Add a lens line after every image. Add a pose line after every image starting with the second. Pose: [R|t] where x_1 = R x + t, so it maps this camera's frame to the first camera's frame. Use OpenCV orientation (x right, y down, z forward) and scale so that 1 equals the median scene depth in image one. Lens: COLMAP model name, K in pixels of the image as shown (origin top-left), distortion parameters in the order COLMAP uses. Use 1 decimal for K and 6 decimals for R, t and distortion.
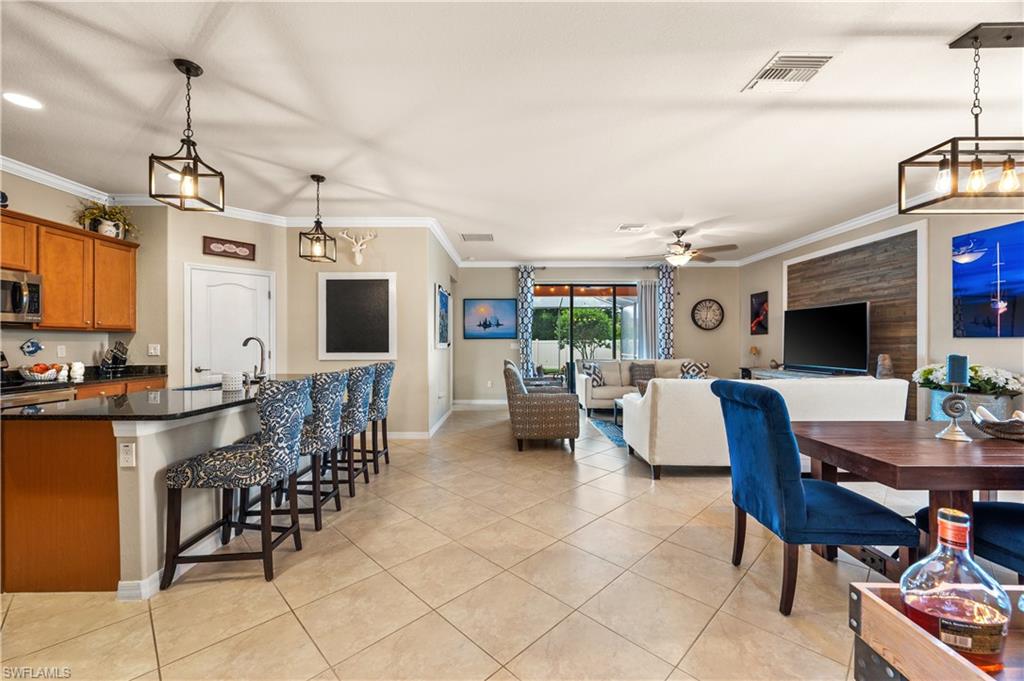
lens RADIAL K [[403.8, 0, 514.7], [0, 403.8, 343.4], [0, 0, 1]] dist [-0.002339, 0.000279]
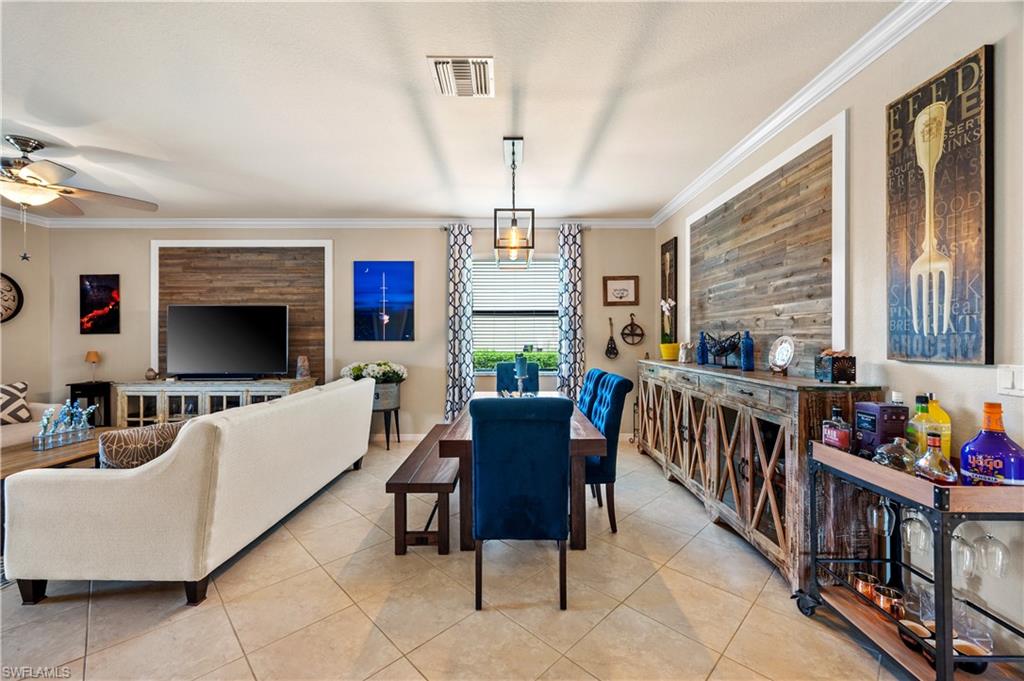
lens RADIAL K [[403.8, 0, 511.8], [0, 403.8, 338.9], [0, 0, 1]] dist [-0.002339, 0.000279]
pose [[0.000738, -0.000681, 0.999999, -0.153863], [0.004525, 0.999990, 0.000677, -0.016221], [-0.999989, 0.004524, 0.000741, 0.446220]]
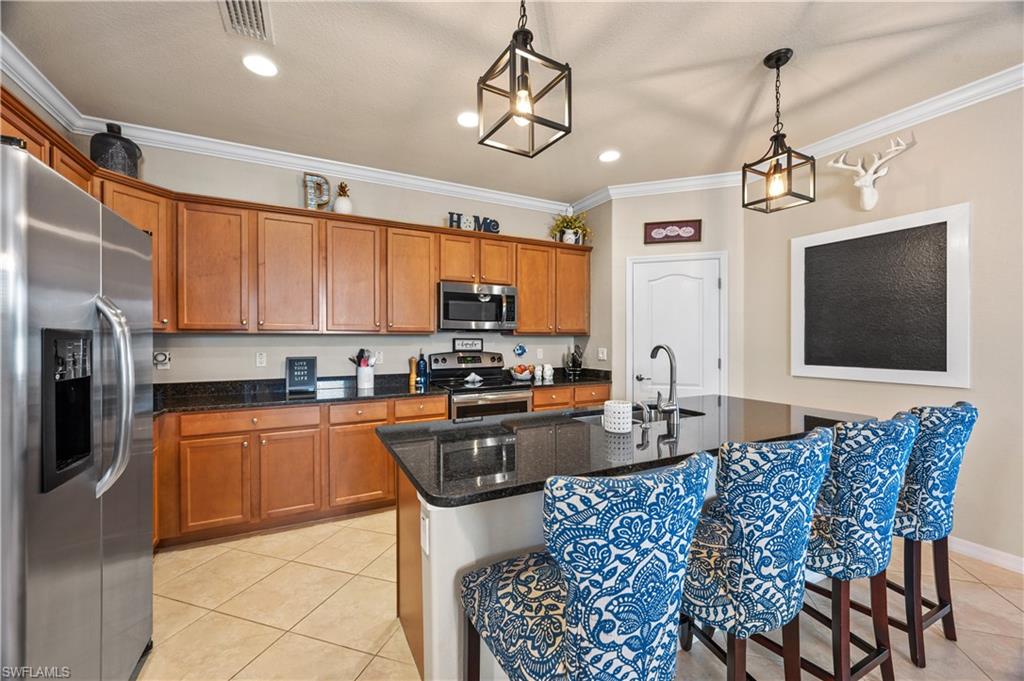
lens RADIAL K [[403.8, 0, 509.2], [0, 403.8, 340.4], [0, 0, 1]] dist [-0.002339, 0.000279]
pose [[0.451290, 0.002820, -0.892373, -0.127323], [-0.002204, 0.999995, 0.002045, -0.016227], [0.892375, 0.001044, 0.451294, 0.339894]]
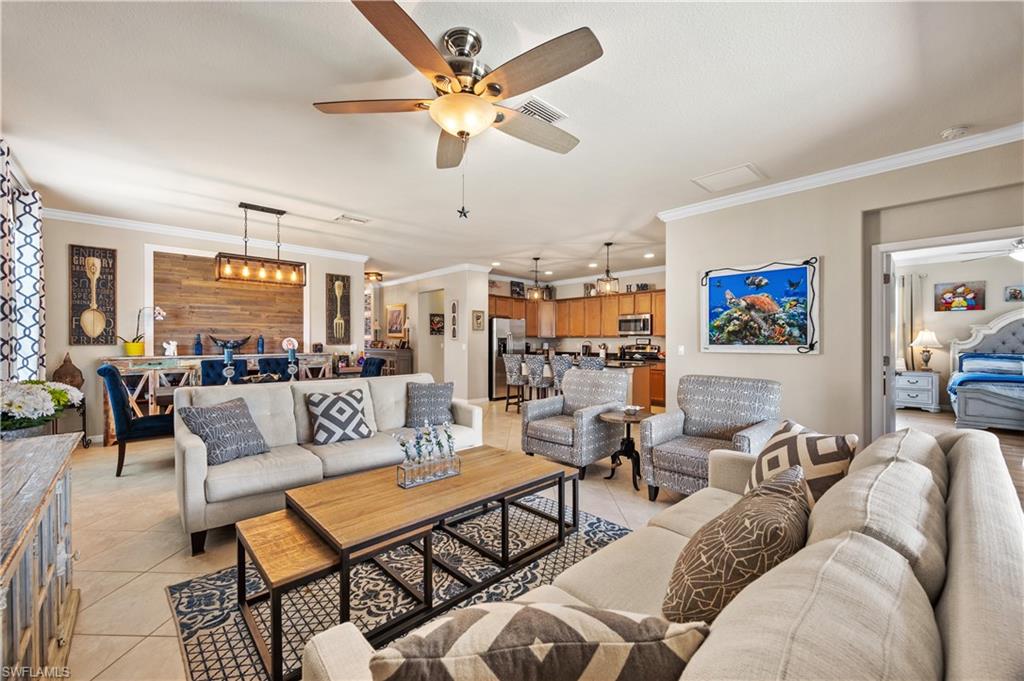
lens RADIAL K [[403.8, 0, 513.9], [0, 403.8, 342.4], [0, 0, 1]] dist [-0.002339, 0.000279]
pose [[-0.740810, 0.003015, -0.671708, 0.744228], [-0.001860, 0.999977, 0.006540, -0.012255], [0.671712, 0.006094, -0.740787, 1.607943]]
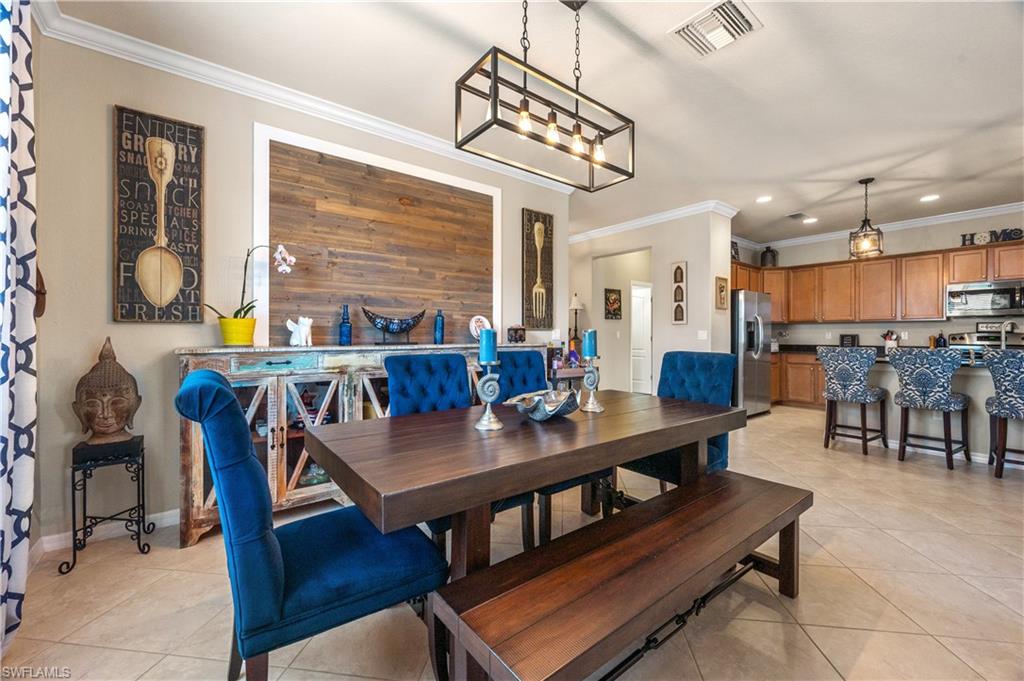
lens RADIAL K [[403.8, 0, 509.6], [0, 403.8, 336.2], [0, 0, 1]] dist [-0.002339, 0.000279]
pose [[-0.801981, 0.001093, -0.597348, 0.803200], [-0.002741, 0.999981, 0.005510, 0.017209], [0.597343, 0.006056, -0.801963, 0.736699]]
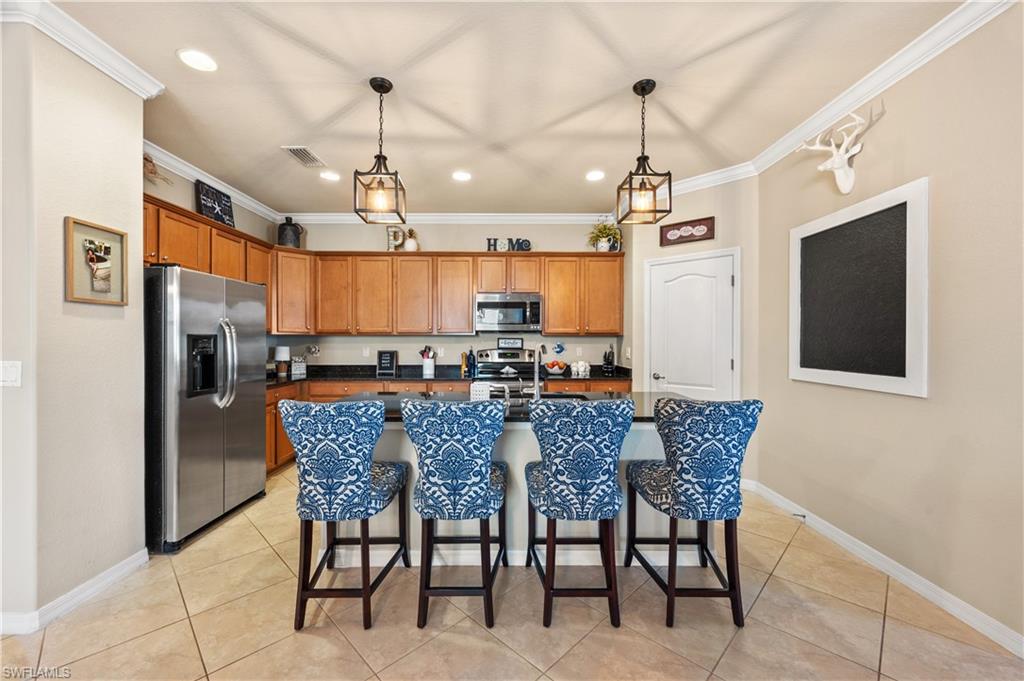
lens RADIAL K [[403.8, 0, 510.7], [0, 403.8, 339.9], [0, 0, 1]] dist [-0.002339, 0.000279]
pose [[-0.004284, 0.002983, -0.999986, 0.112795], [-0.003694, 0.999989, 0.002999, -0.017027], [0.999984, 0.003707, -0.004272, 0.650188]]
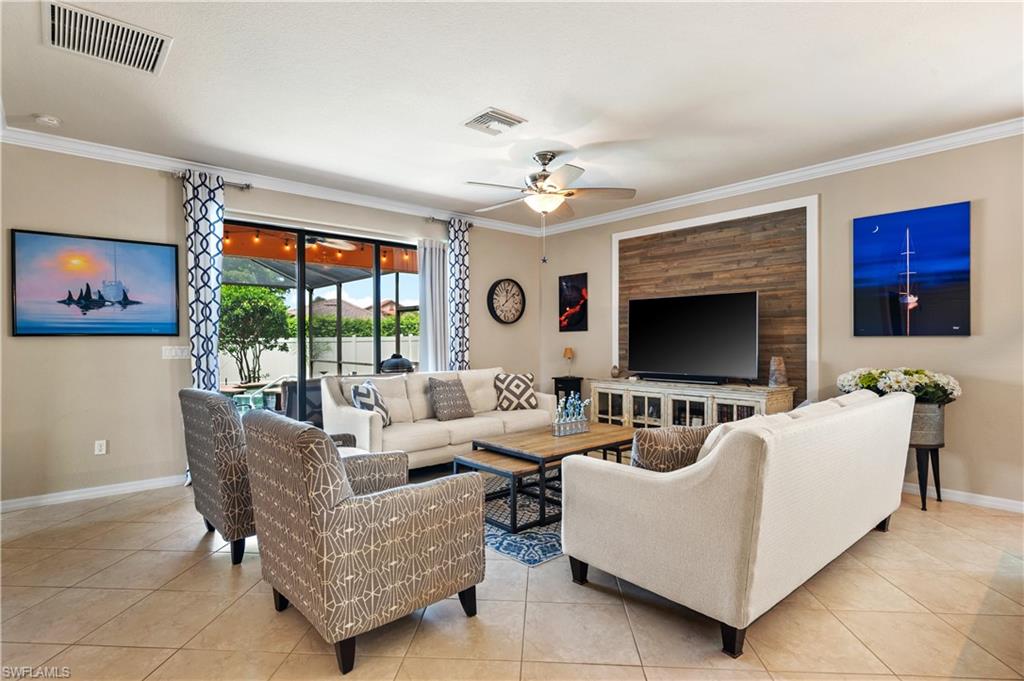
lens RADIAL K [[519.3, 0, 513.1], [0, 519.3, 342.0], [0, 0, 1]] dist [0.000330, -0.000233]
pose [[0.752519, -0.004788, 0.658553, -0.160397], [0.005183, 0.999986, 0.001348, -0.006290], [-0.658550, 0.002399, 0.752533, 0.570482]]
